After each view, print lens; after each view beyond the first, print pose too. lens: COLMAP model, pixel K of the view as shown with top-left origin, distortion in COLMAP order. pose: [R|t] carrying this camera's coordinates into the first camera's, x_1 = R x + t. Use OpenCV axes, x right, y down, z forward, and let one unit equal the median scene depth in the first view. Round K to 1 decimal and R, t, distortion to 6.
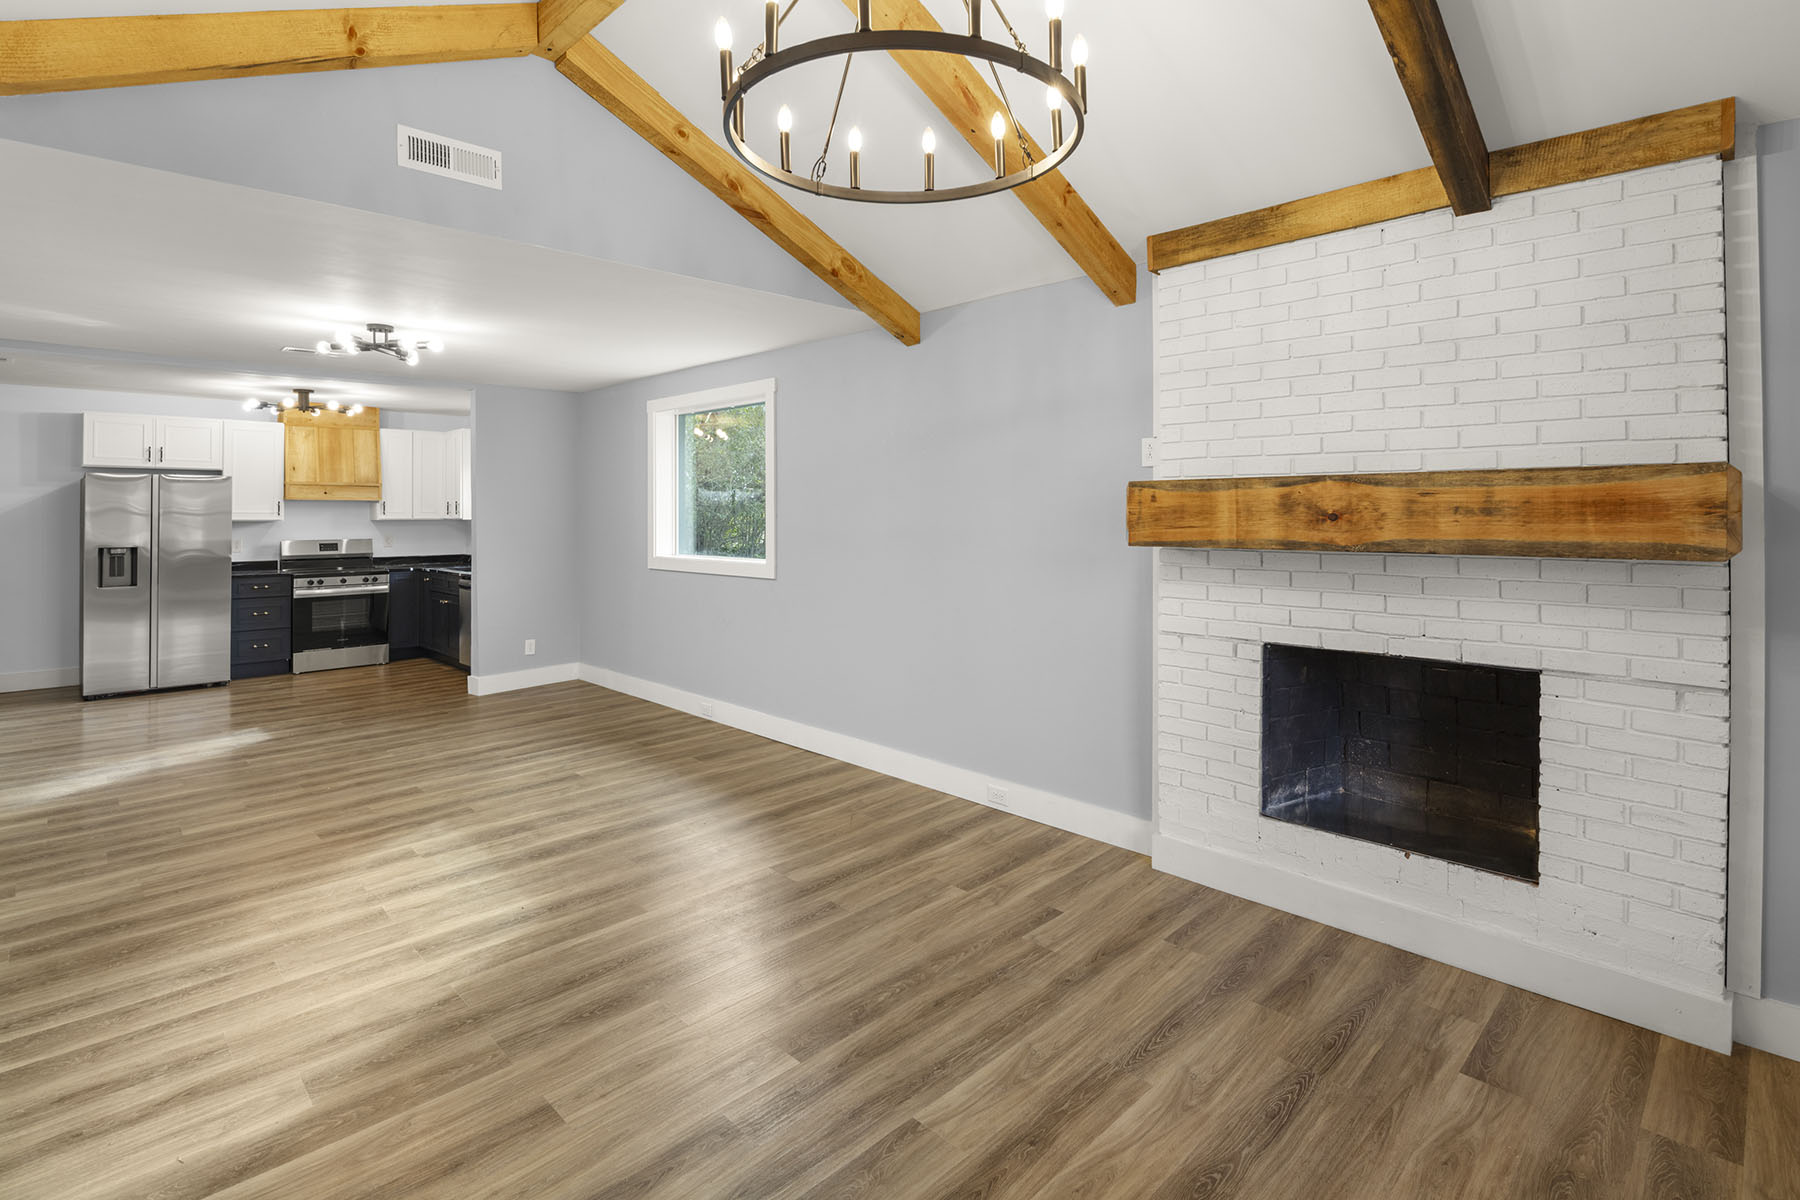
lens RADIAL K [[884.6, 0, 904.3], [0, 884.6, 504.4], [0, 0, 1]] dist [0.005105, -0.004126]
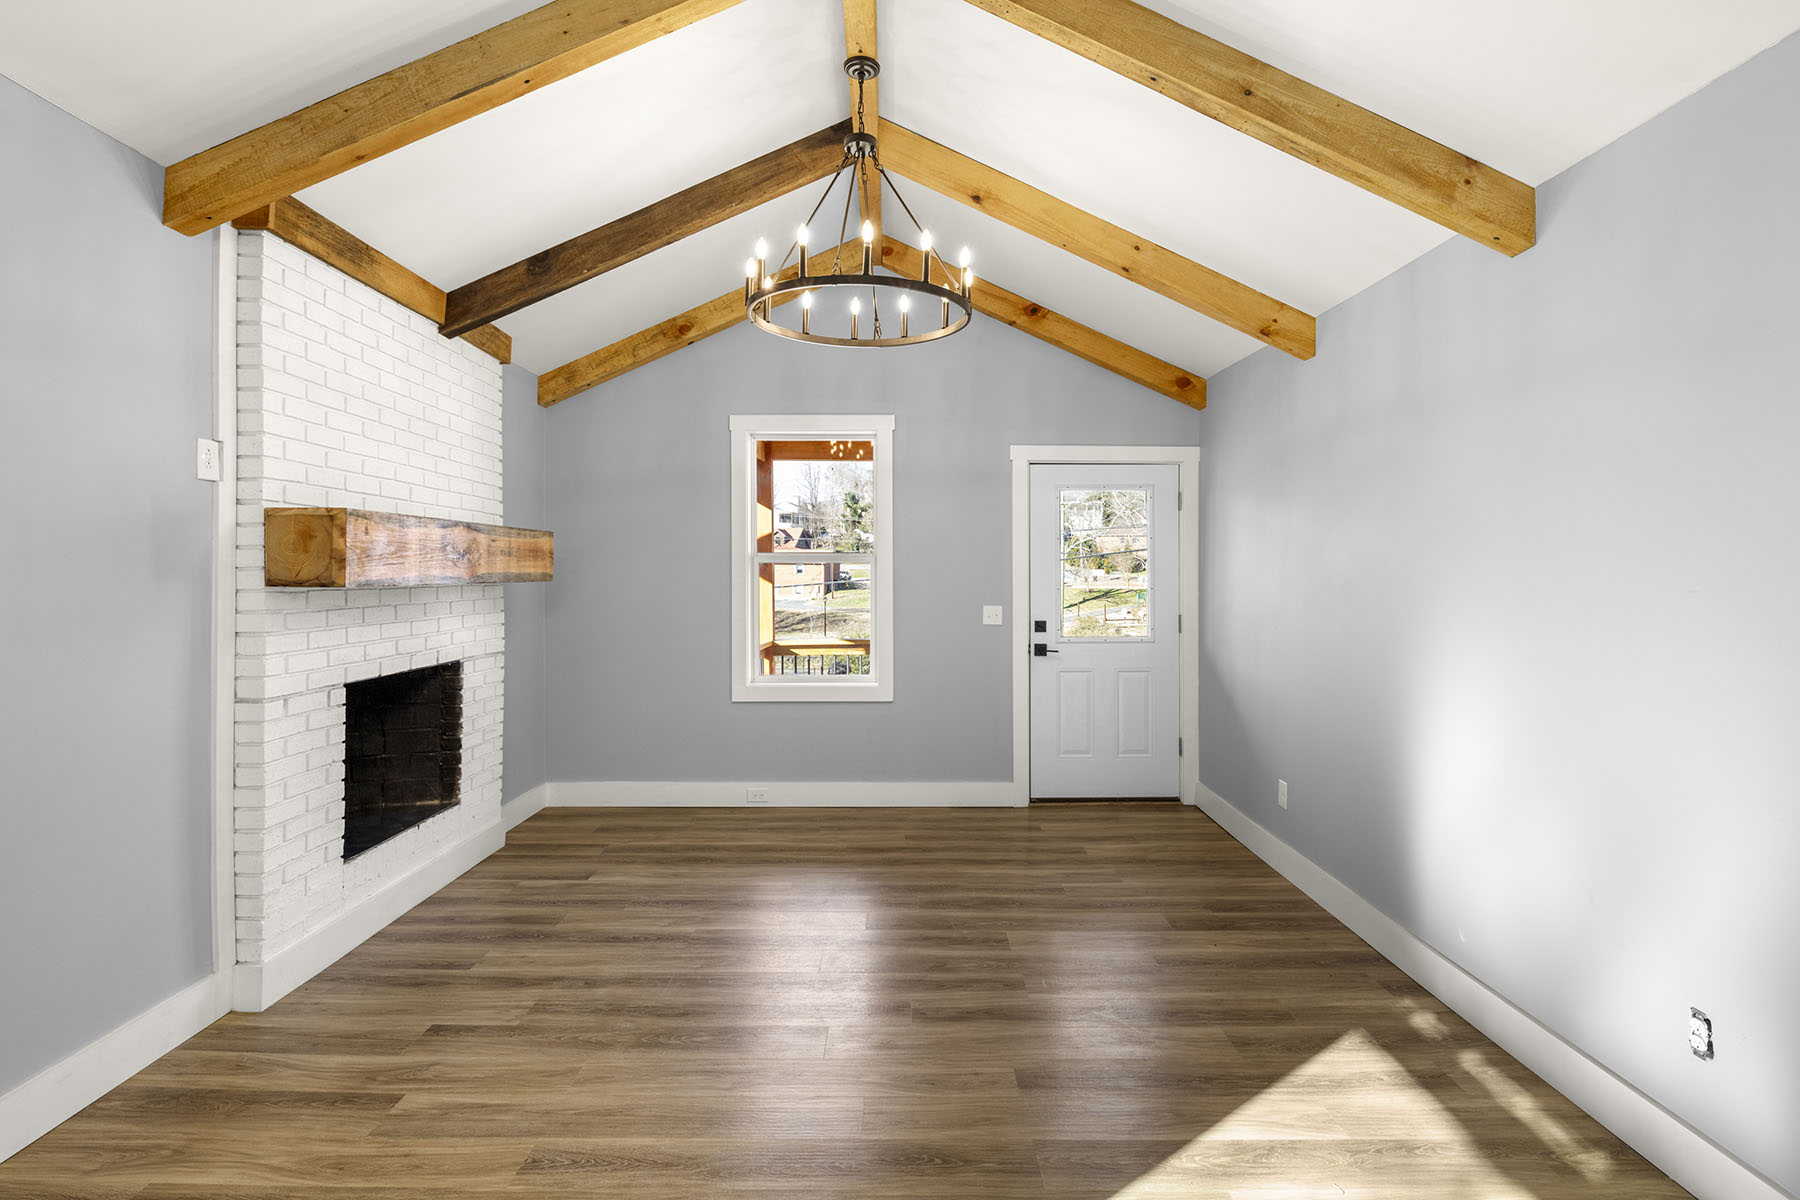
lens RADIAL K [[884.6, 0, 917.2], [0, 884.6, 566.8], [0, 0, 1]] dist [0.005105, -0.004126]
pose [[-0.725089, -0.000753, 0.688655, -0.514952], [-0.009360, 0.999918, -0.008762, 0.021630], [-0.688592, -0.012799, -0.725036, 0.914843]]
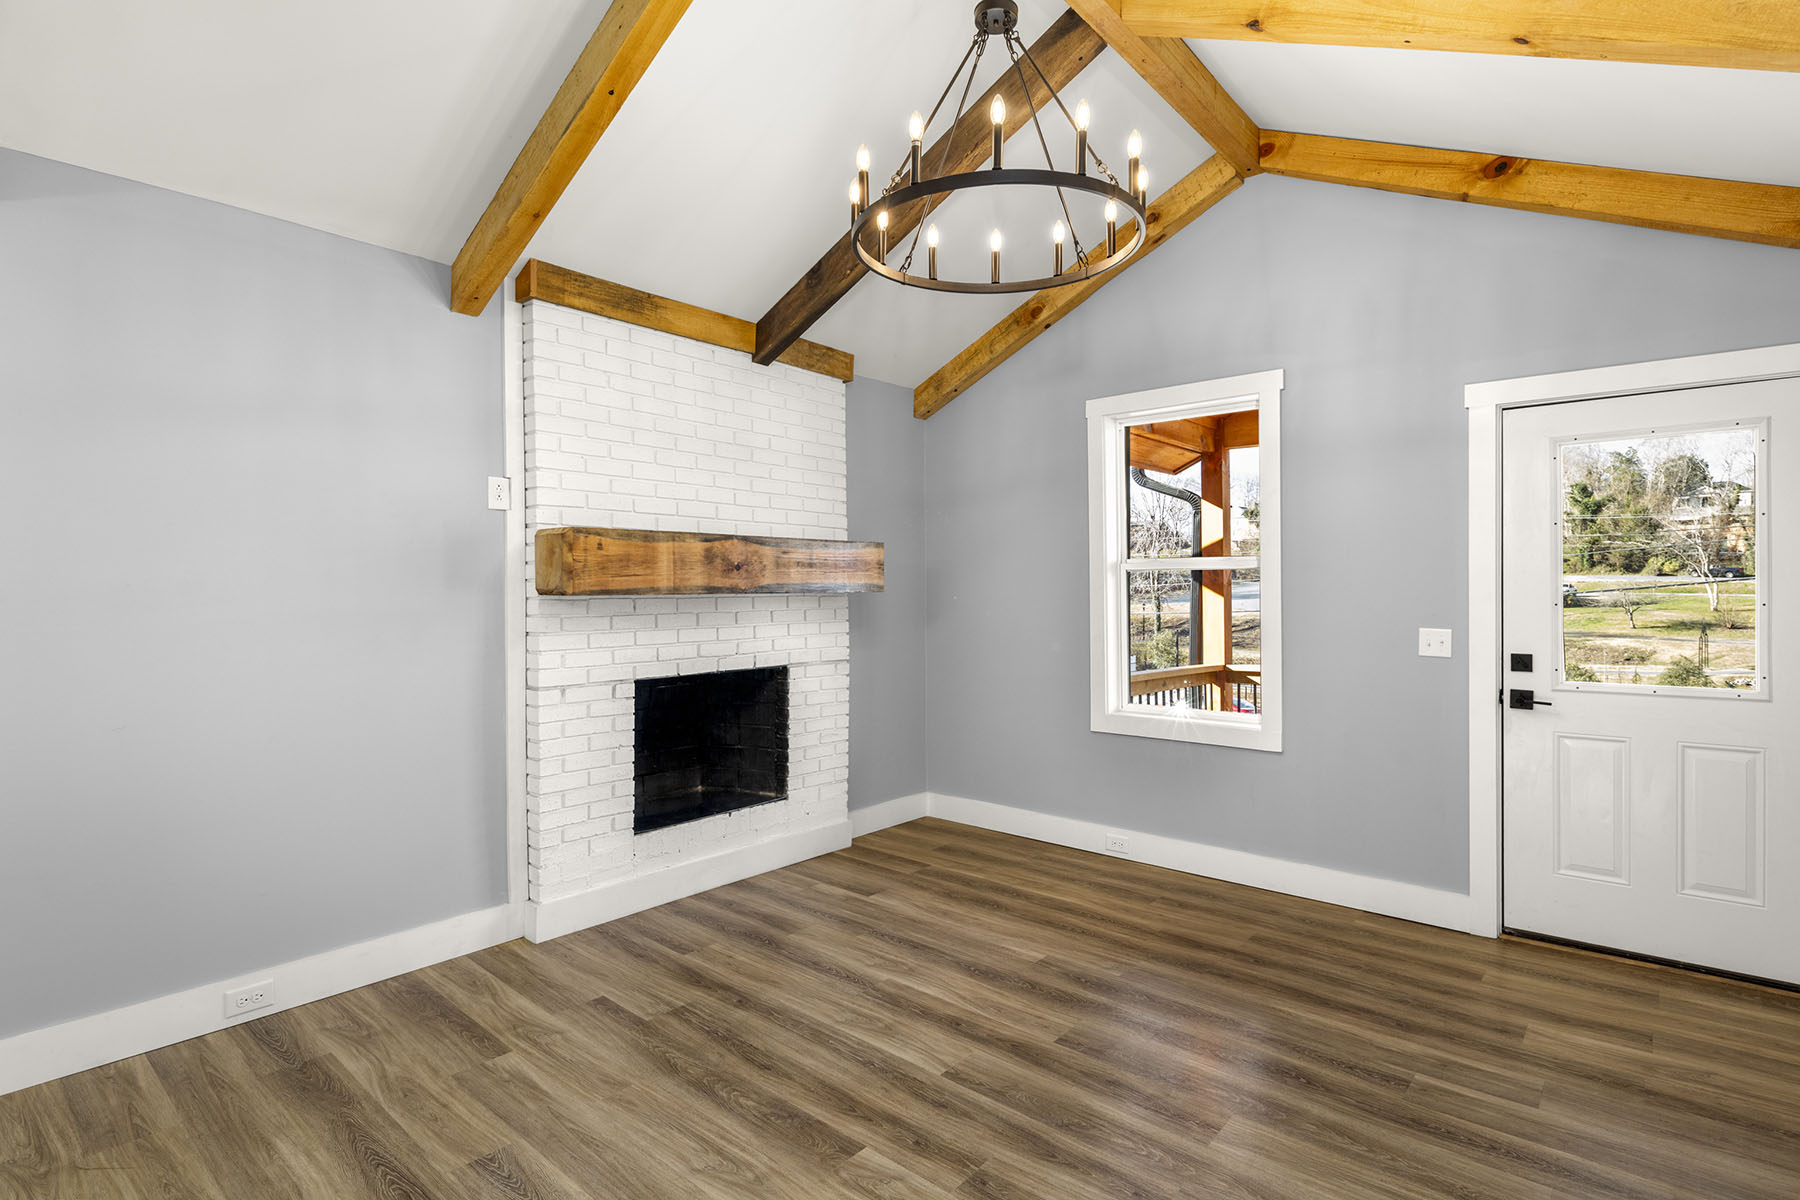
lens RADIAL K [[884.6, 0, 912.9], [0, 884.6, 600.5], [0, 0, 1]] dist [0.005105, -0.004126]
pose [[-0.083368, -0.018294, 0.996351, -0.530462], [-0.003416, 0.999831, 0.018072, 0.024102], [-0.996513, -0.001897, -0.083417, 0.533967]]
